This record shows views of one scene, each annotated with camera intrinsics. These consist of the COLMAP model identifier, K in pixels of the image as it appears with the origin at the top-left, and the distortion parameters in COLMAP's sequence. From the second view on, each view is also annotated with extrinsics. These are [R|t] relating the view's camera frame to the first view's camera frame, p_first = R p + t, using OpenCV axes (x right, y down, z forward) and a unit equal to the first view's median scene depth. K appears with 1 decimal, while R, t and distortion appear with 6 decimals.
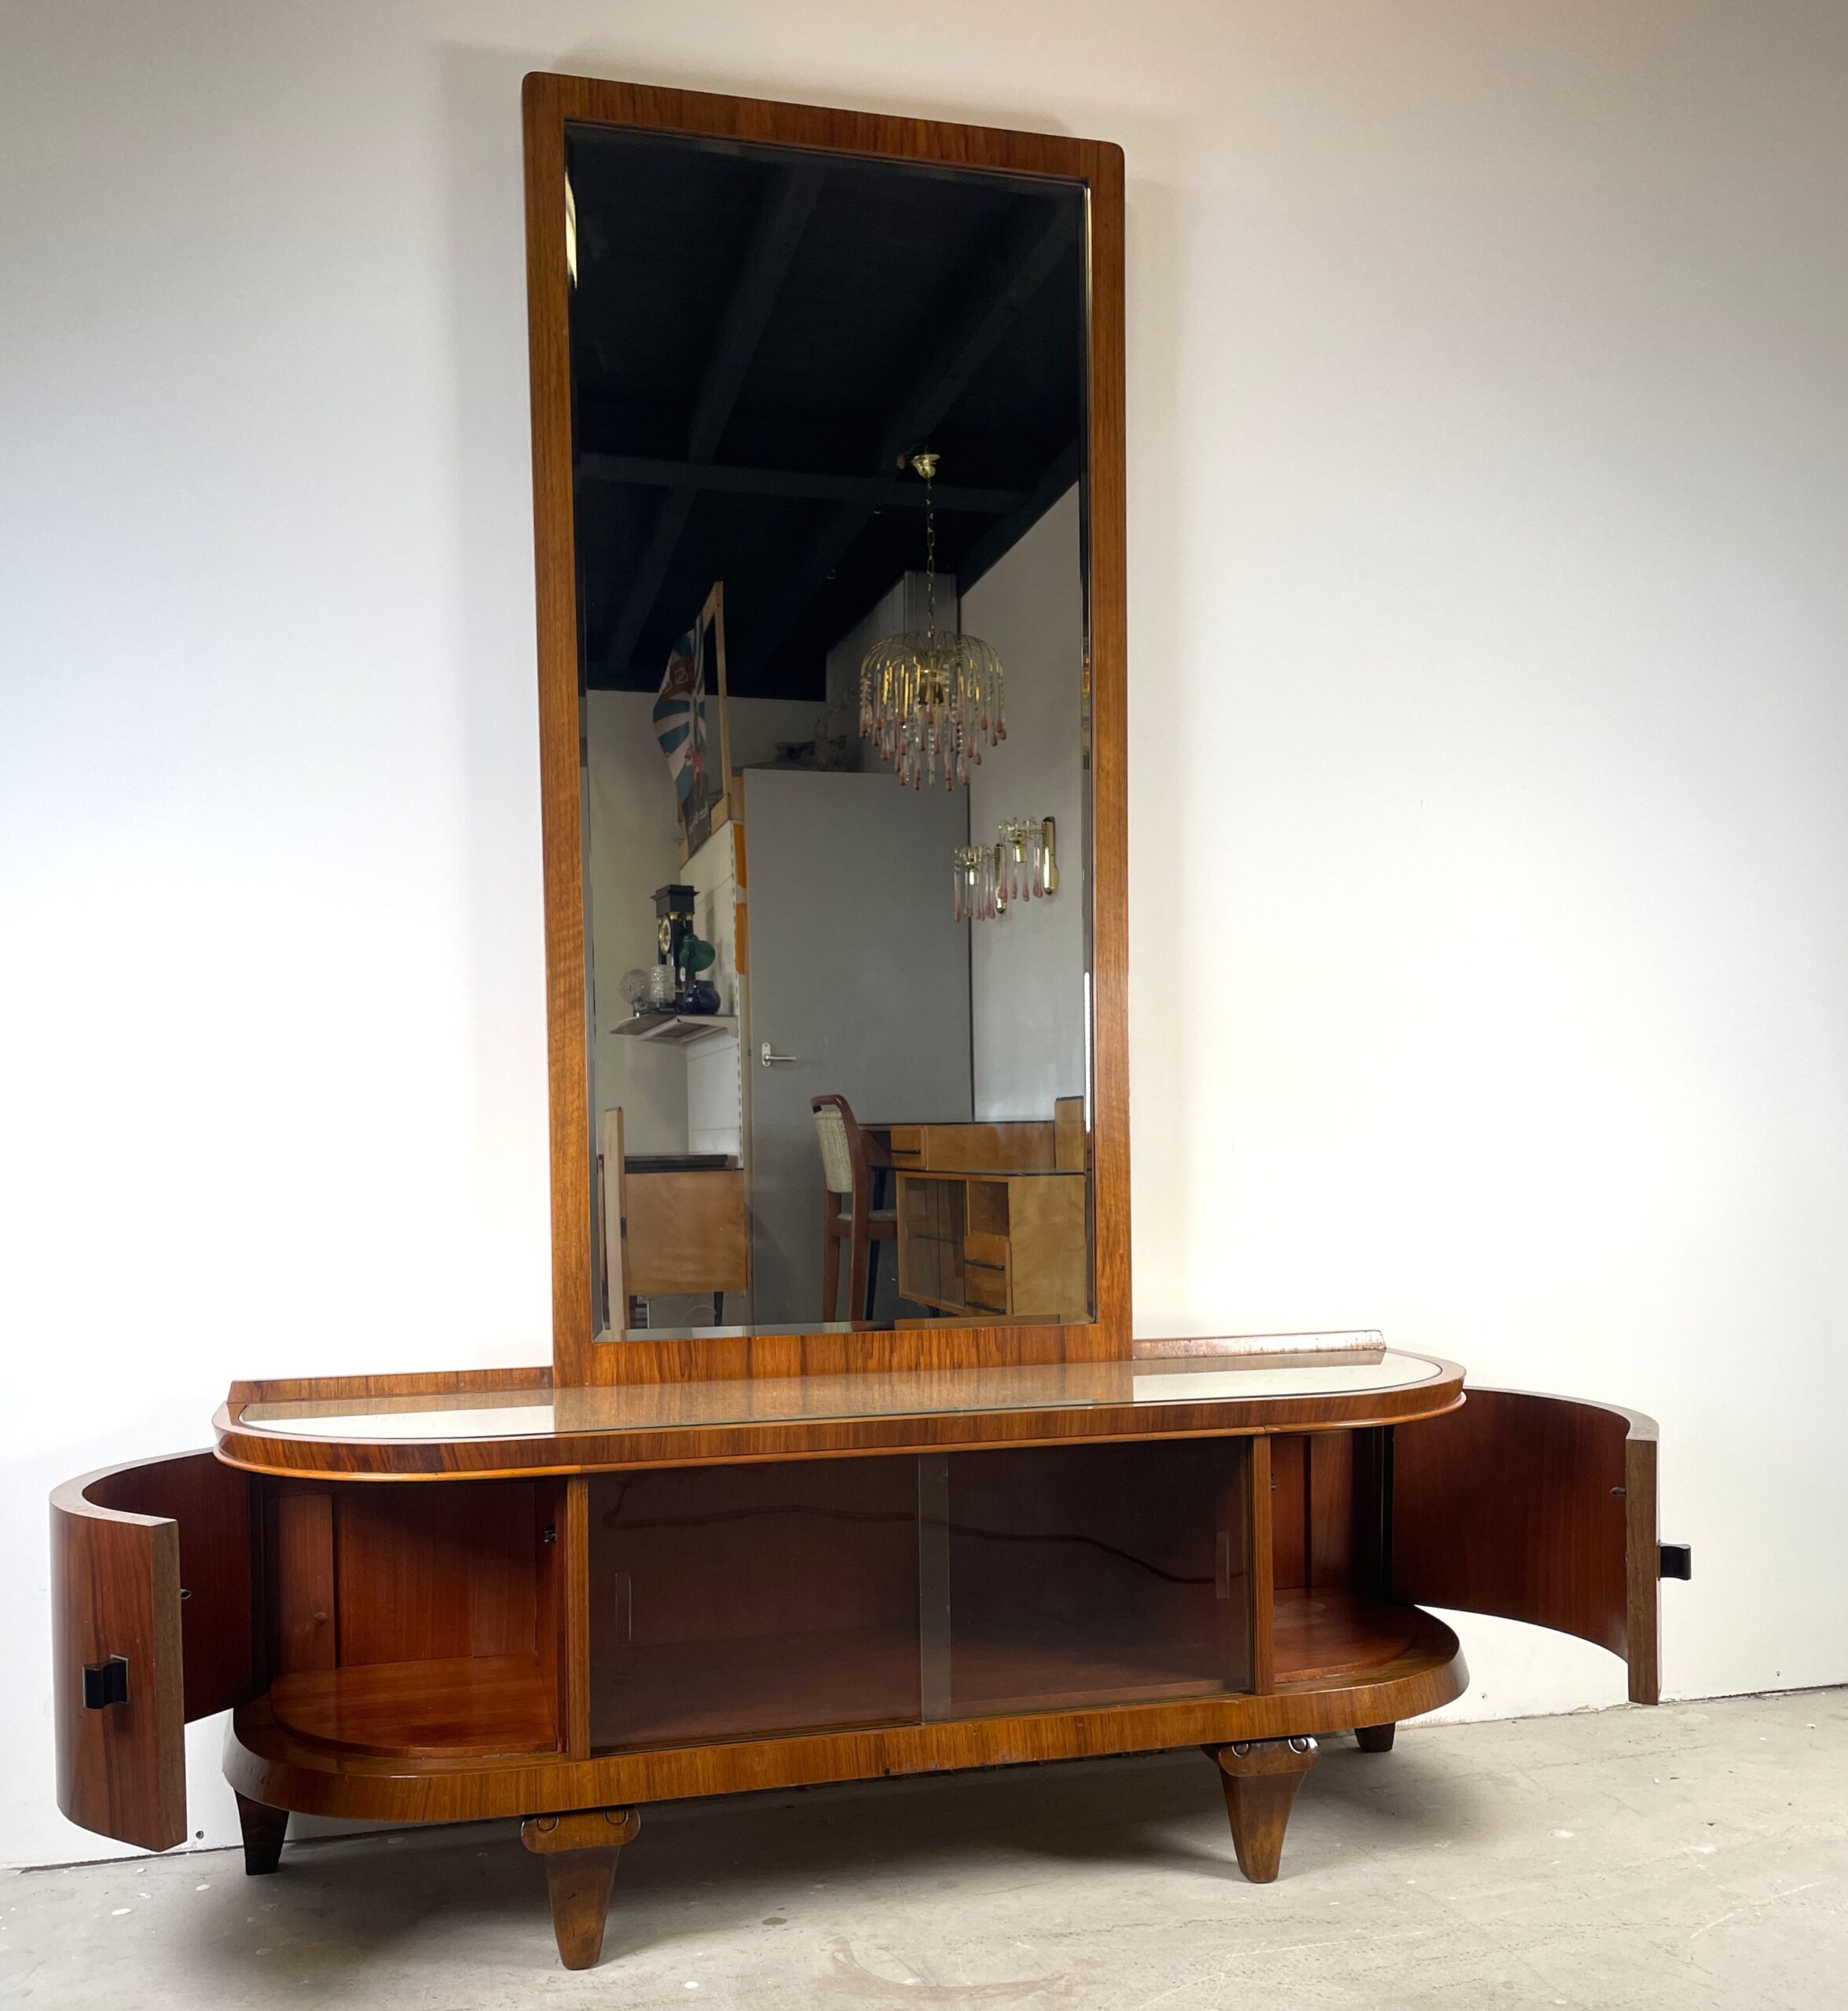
lens RADIAL K [[1860.9, 0, 894.4], [0, 1860.9, 1217.5], [0, 0, 1]] dist [0.109876, -0.169115]
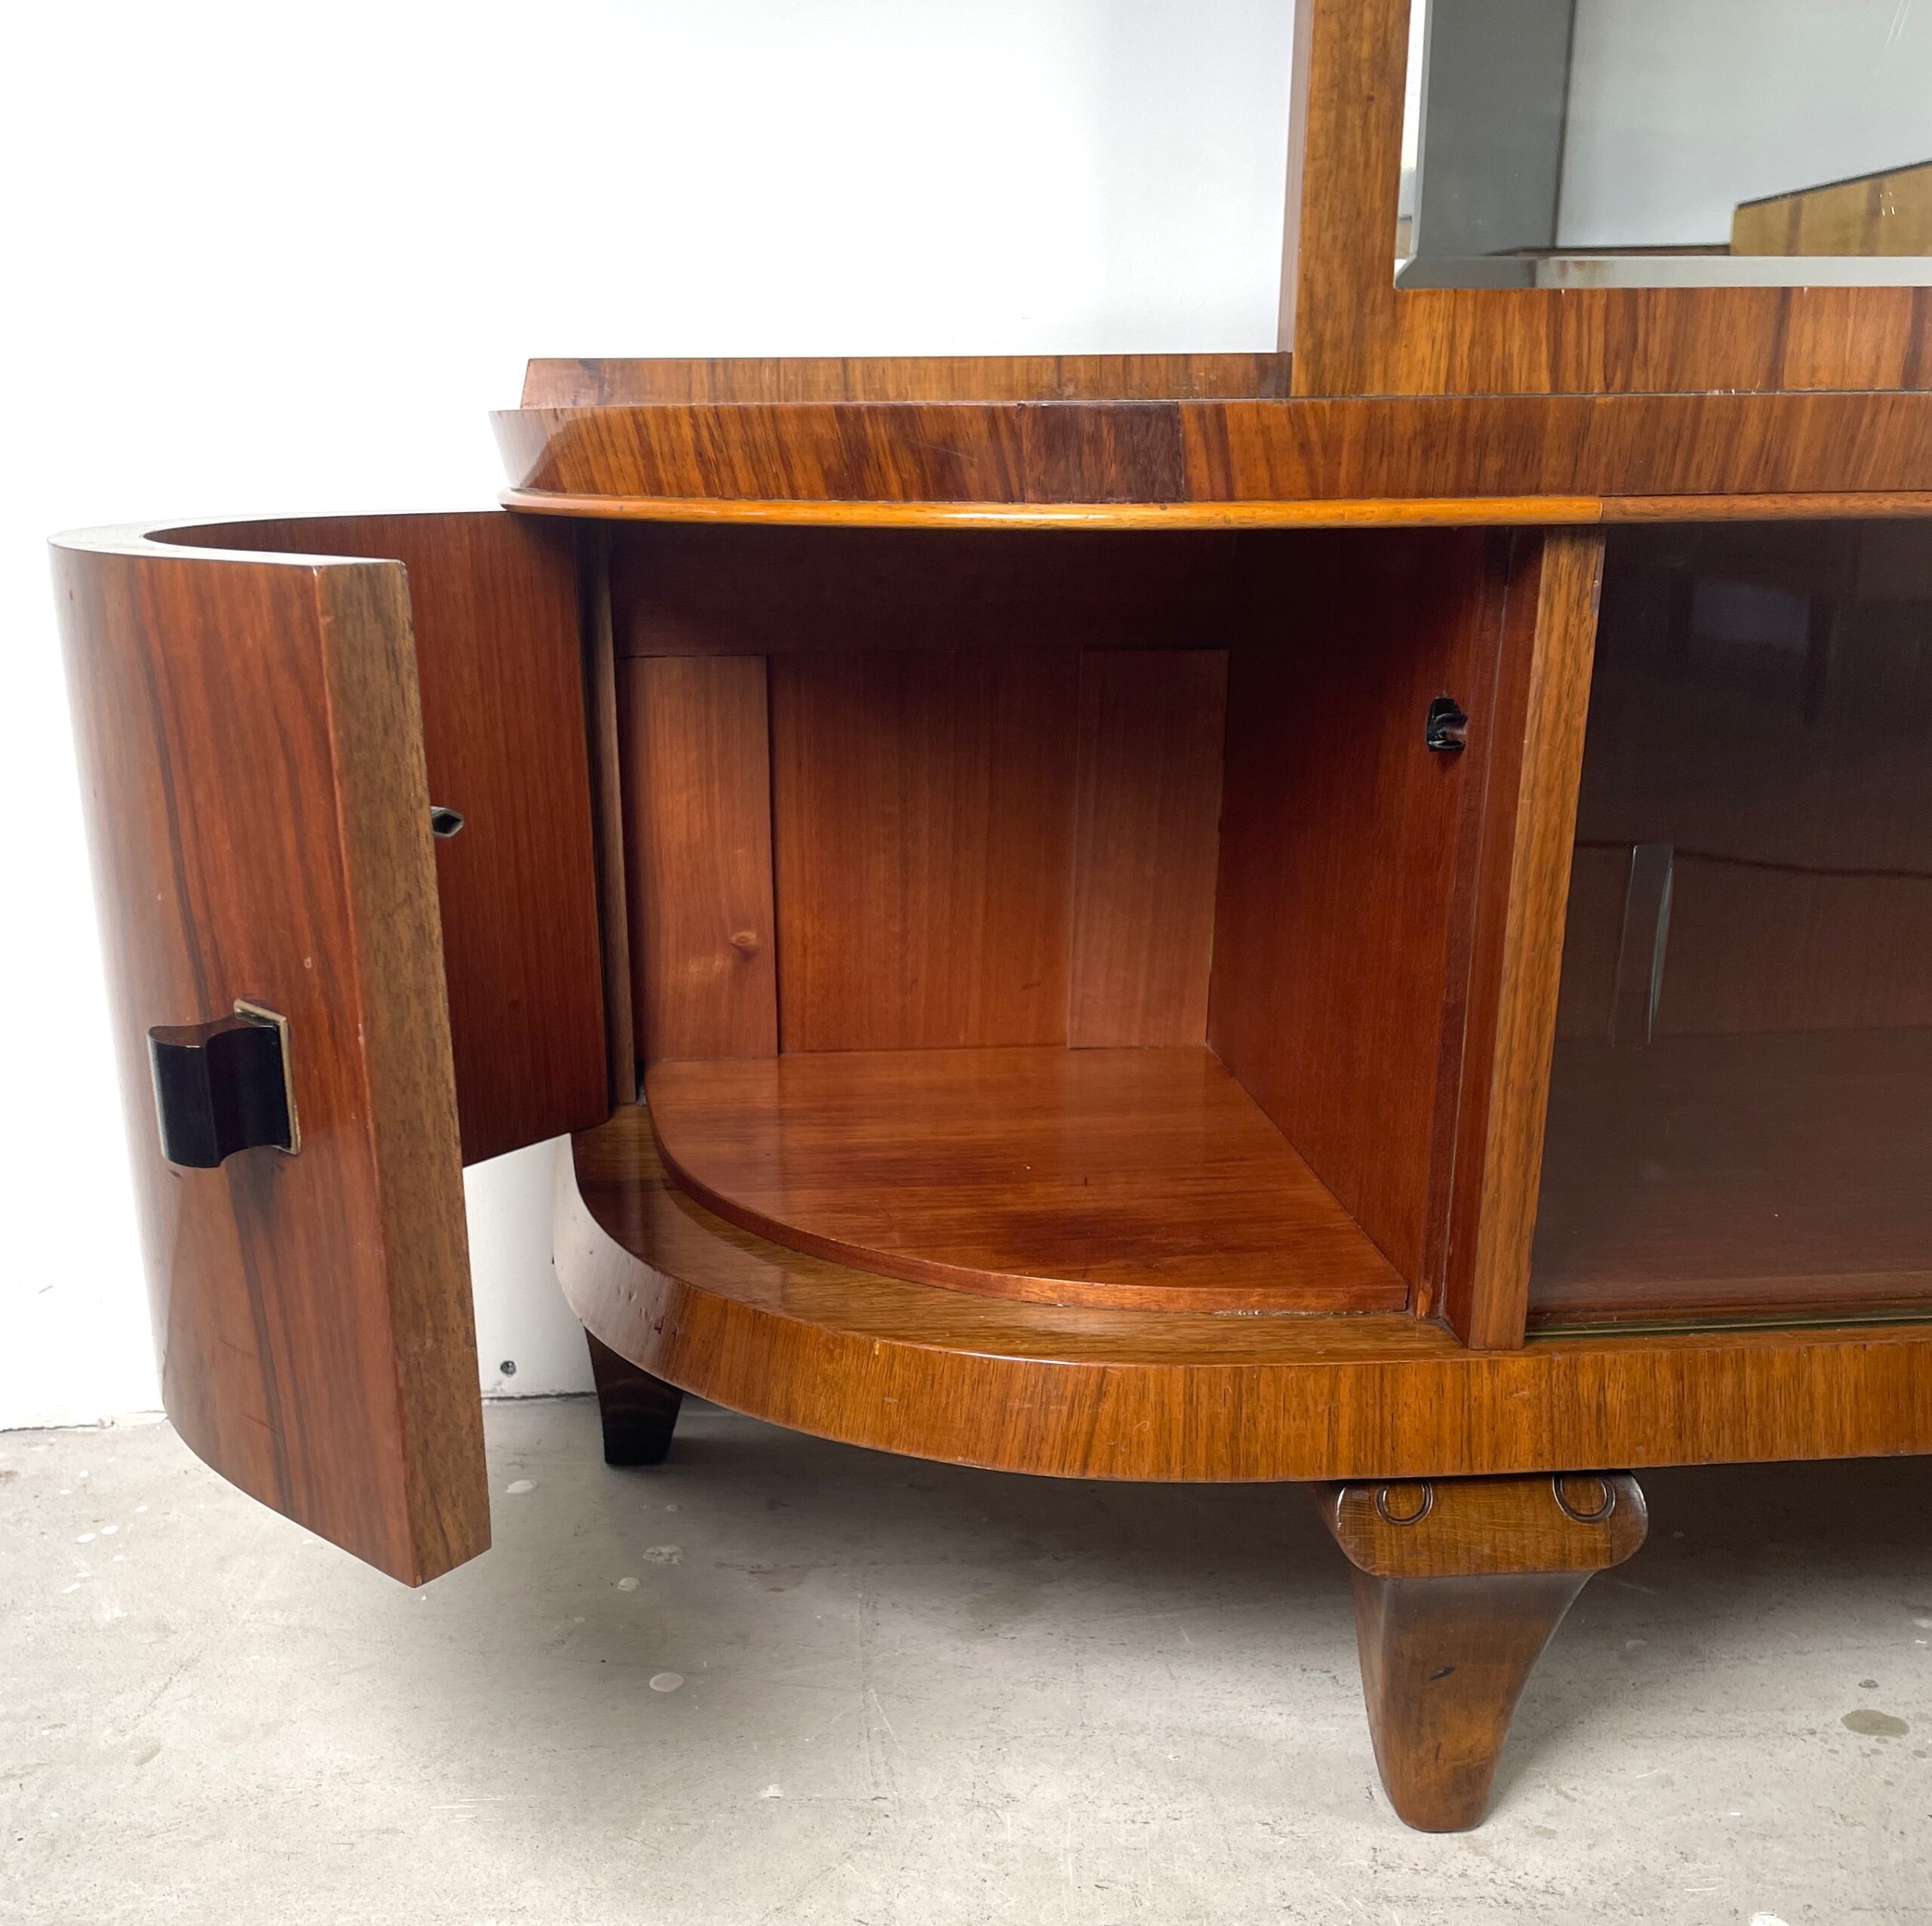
lens RADIAL K [[2166.4, 0, 907.2], [0, 2166.4, 1175.9], [0, 0, 1]] dist [0.048765, -0.038986]
pose [[0.987928, 0.057119, -0.143999, -0.187997], [-0.012904, 0.956656, 0.290934, 0.114642], [0.154376, -0.285564, 0.945844, 0.502330]]
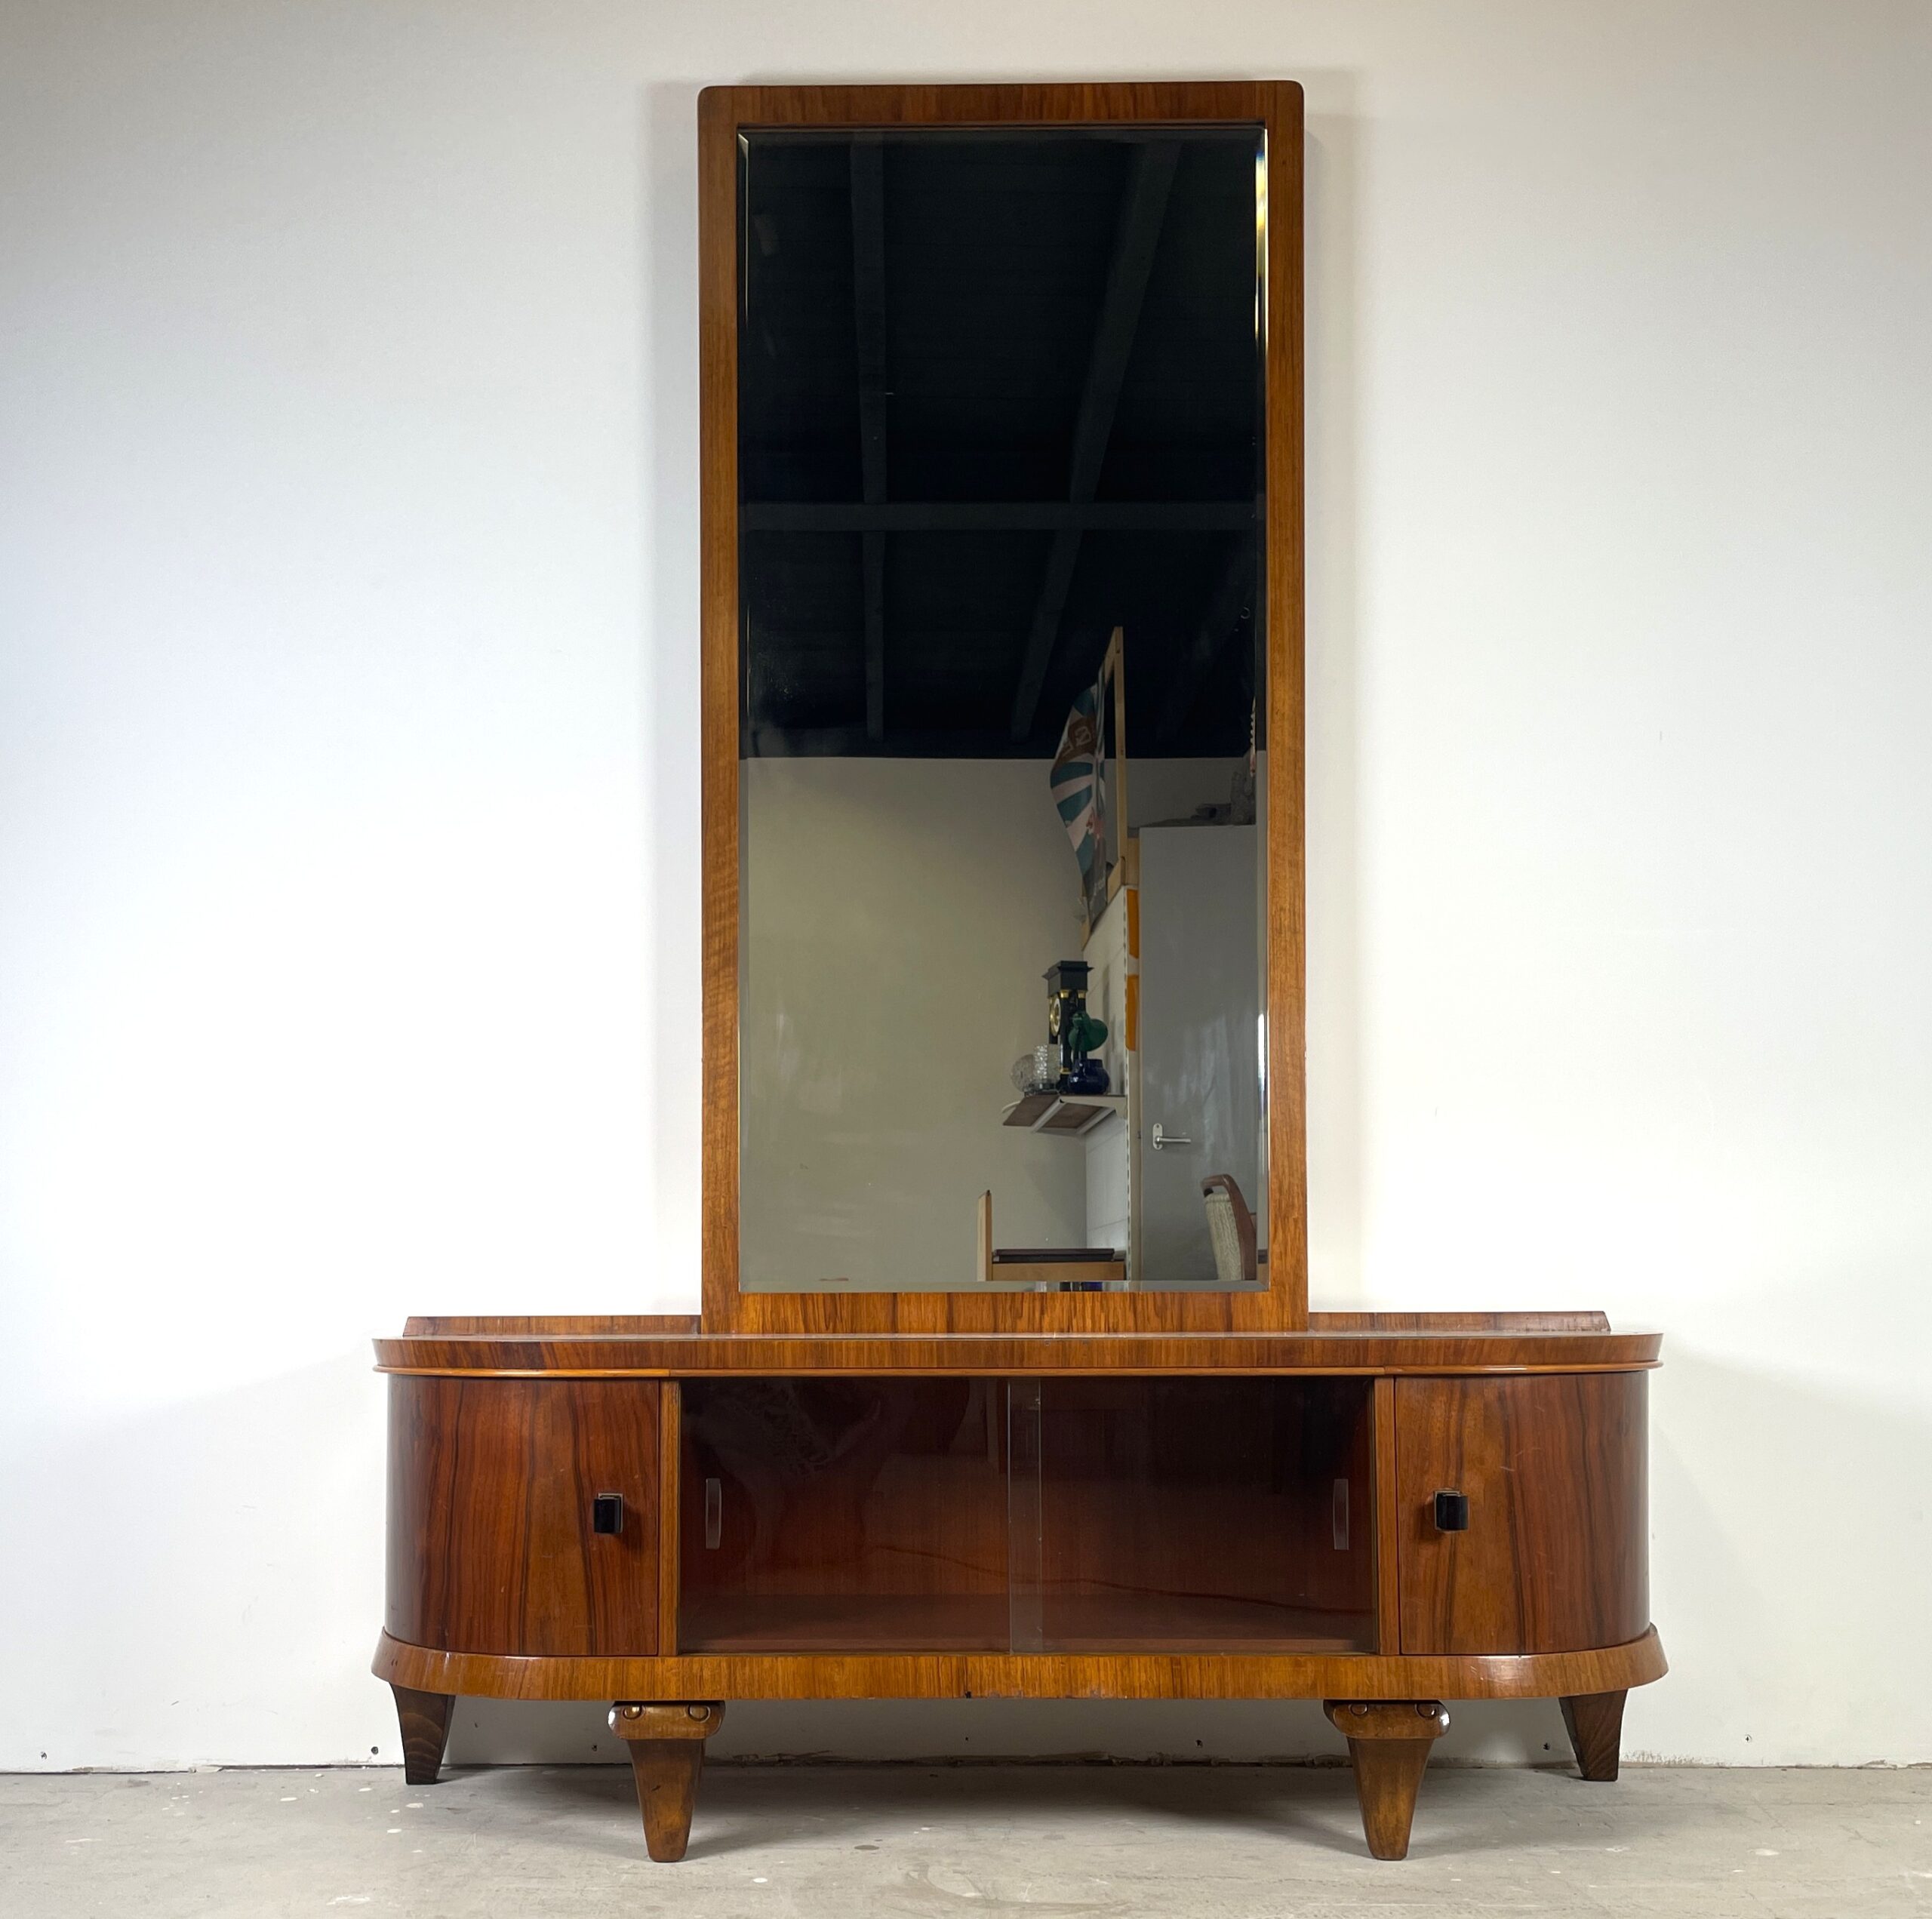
lens RADIAL K [[2116.8, 0, 863.2], [0, 2116.8, 1257.5], [0, 0, 1]] dist [0.118893, -0.199868]
pose [[0.966939, 0.005418, -0.254951, 0.200285], [-0.020428, 0.998207, -0.056263, 0.113103], [0.254189, 0.059611, 0.965316, -0.100848]]
